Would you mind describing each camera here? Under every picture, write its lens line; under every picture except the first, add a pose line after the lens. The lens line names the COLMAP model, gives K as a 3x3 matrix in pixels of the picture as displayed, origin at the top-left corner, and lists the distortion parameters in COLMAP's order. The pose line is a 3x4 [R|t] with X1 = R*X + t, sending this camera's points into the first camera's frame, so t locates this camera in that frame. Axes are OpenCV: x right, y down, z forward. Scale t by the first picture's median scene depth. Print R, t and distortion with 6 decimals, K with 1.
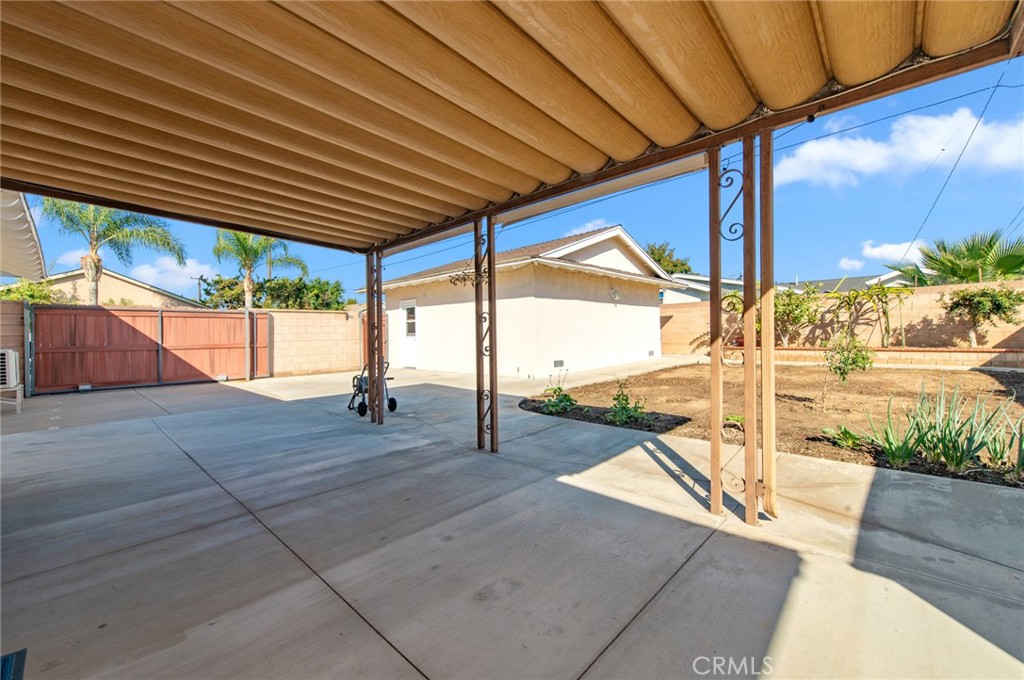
lens RADIAL K [[405.4, 0, 512.3], [0, 405.4, 339.7], [0, 0, 1]] dist [0.001713, -0.001069]
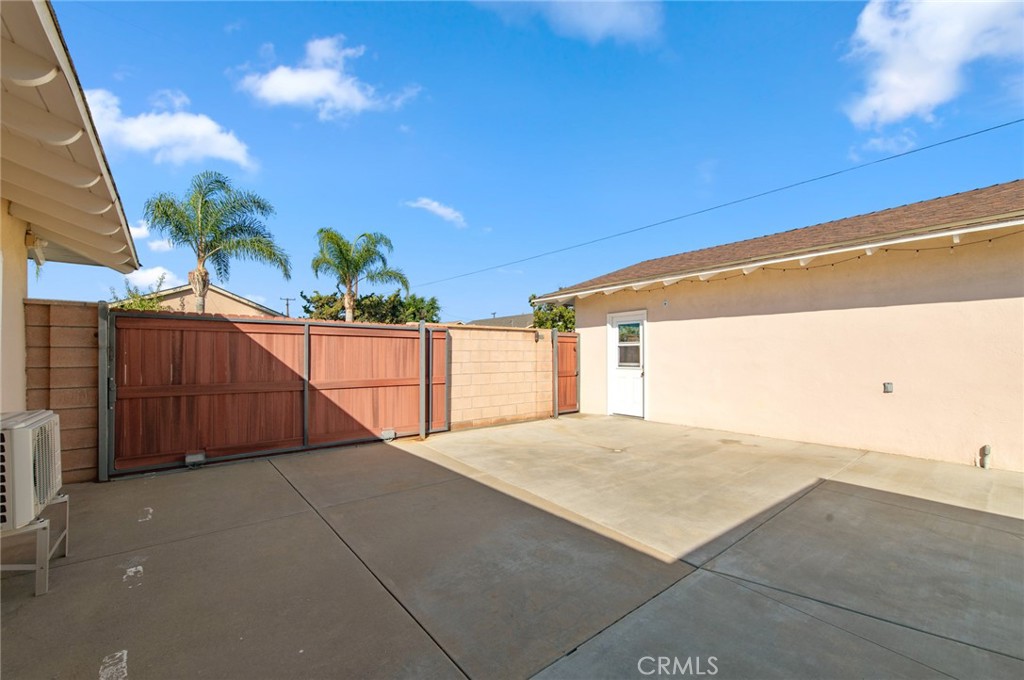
lens RADIAL K [[405.4, 0, 509.0], [0, 405.4, 361.5], [0, 0, 1]] dist [0.001713, -0.001069]
pose [[0.990897, 0.014125, -0.133881, -0.450427], [-0.014249, 0.999898, 0.000032, -0.019249], [0.133868, 0.001876, 0.990997, 0.410712]]
